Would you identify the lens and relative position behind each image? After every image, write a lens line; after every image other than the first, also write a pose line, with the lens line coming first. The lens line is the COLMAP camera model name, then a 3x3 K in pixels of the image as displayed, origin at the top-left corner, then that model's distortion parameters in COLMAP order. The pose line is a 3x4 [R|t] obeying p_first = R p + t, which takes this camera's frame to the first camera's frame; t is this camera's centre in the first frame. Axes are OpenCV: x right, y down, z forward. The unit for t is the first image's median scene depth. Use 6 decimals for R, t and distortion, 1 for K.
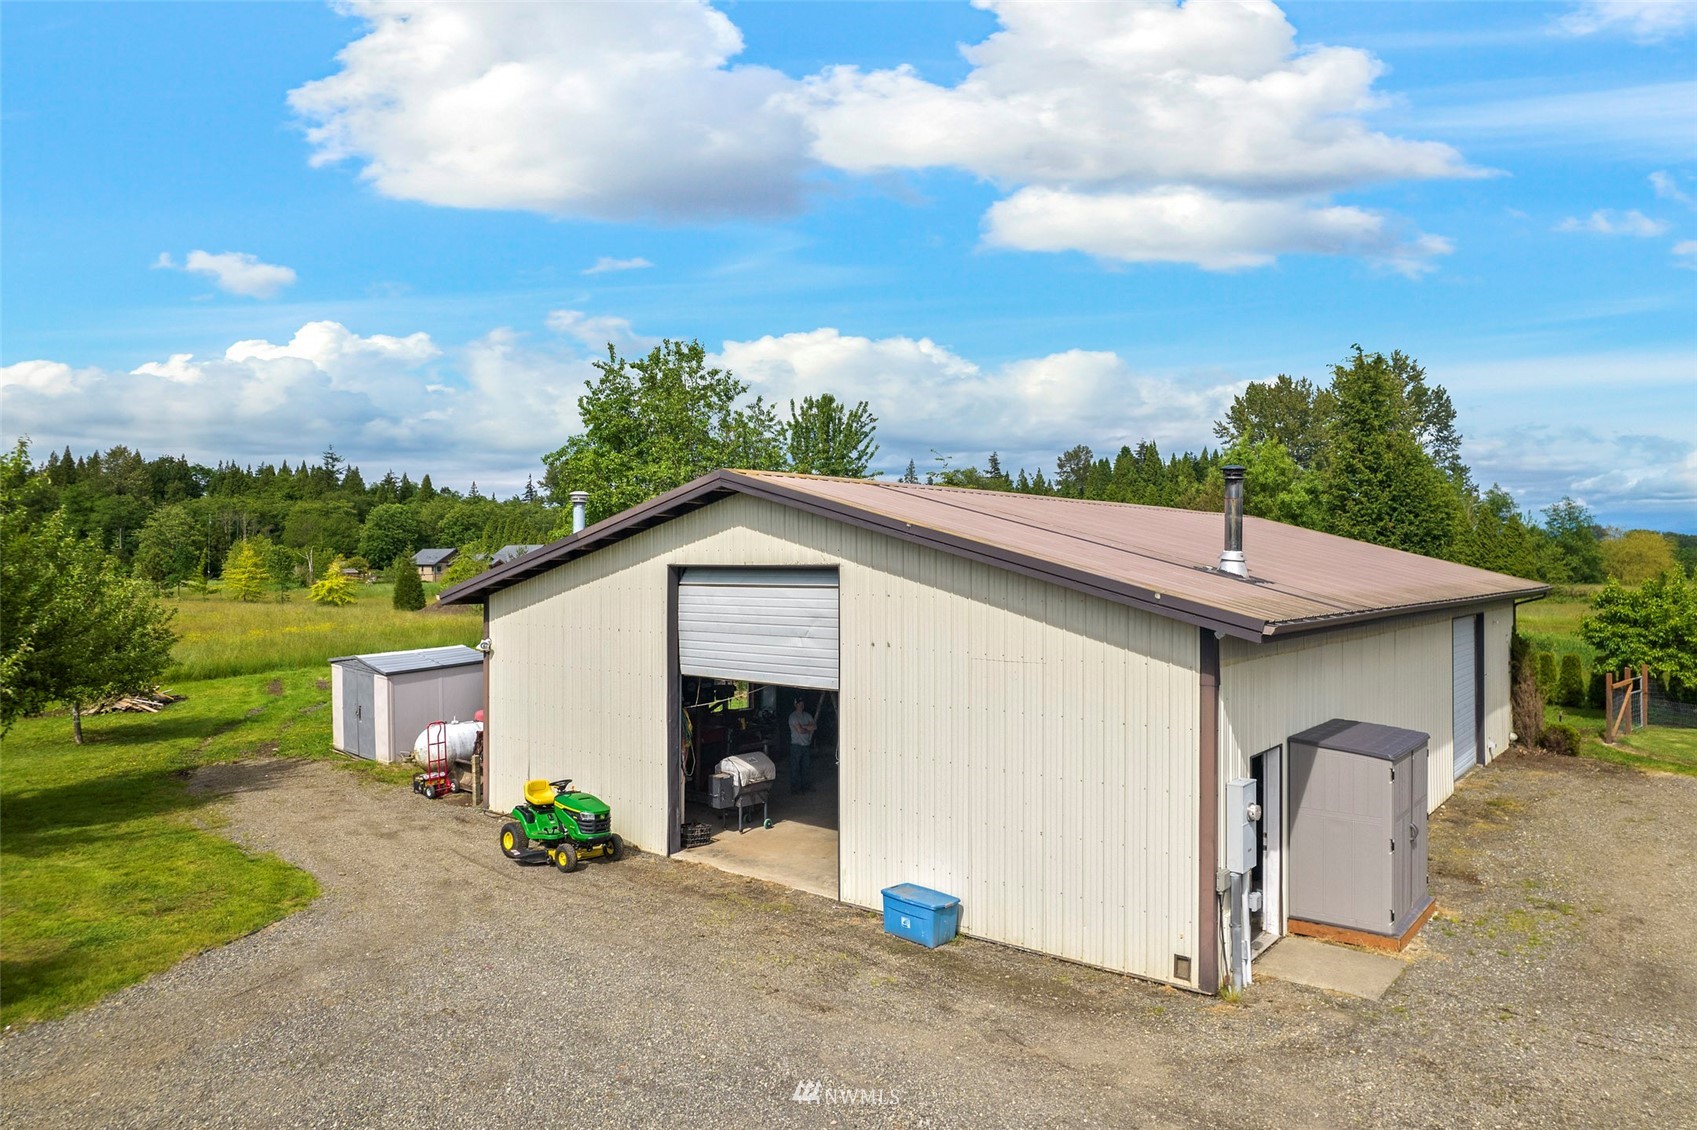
lens RADIAL K [[1107.1, 0, 848.5], [0, 1107.1, 572.8], [0, 0, 1]] dist [-0.003649, 0.002506]
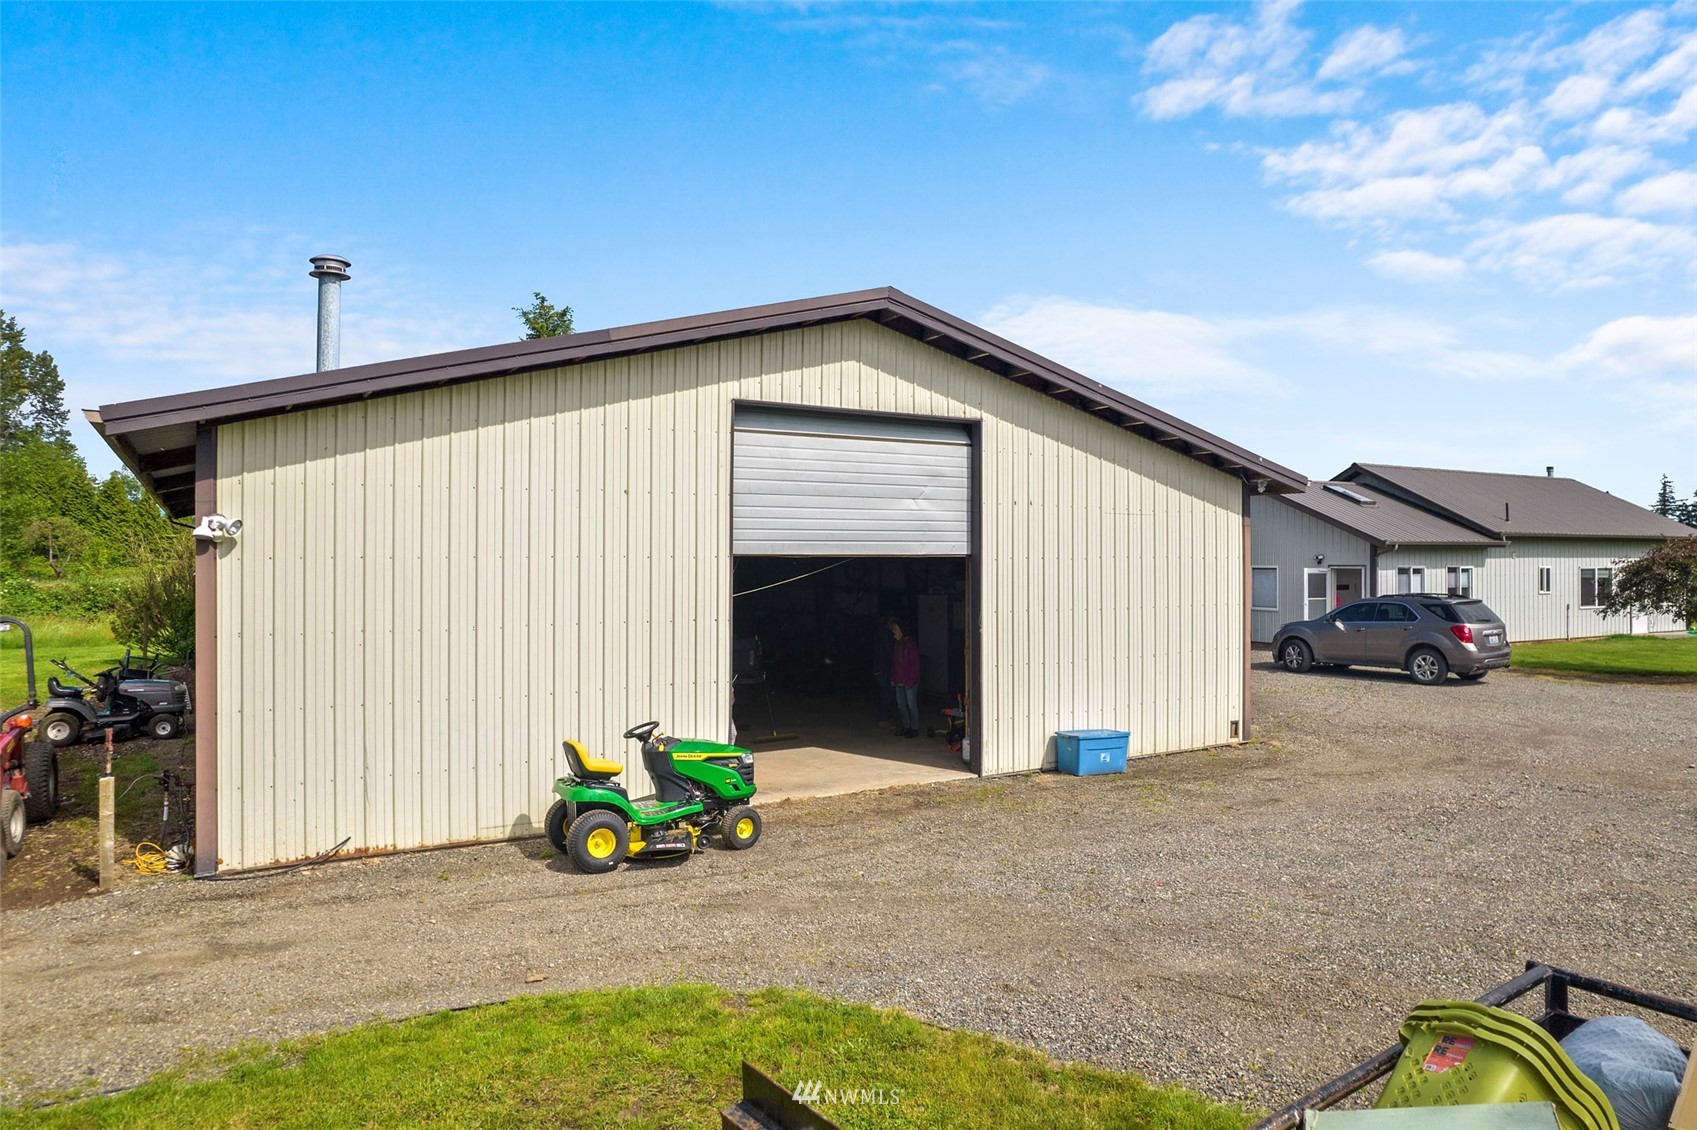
lens RADIAL K [[1107.1, 0, 848.6], [0, 1107.1, 561.1], [0, 0, 1]] dist [-0.003649, 0.002506]
pose [[0.318827, 0.001532, 0.947812, -0.817565], [0.011479, 0.999919, -0.005478, 0.102311], [-0.947743, 0.012626, 0.318784, 0.705353]]
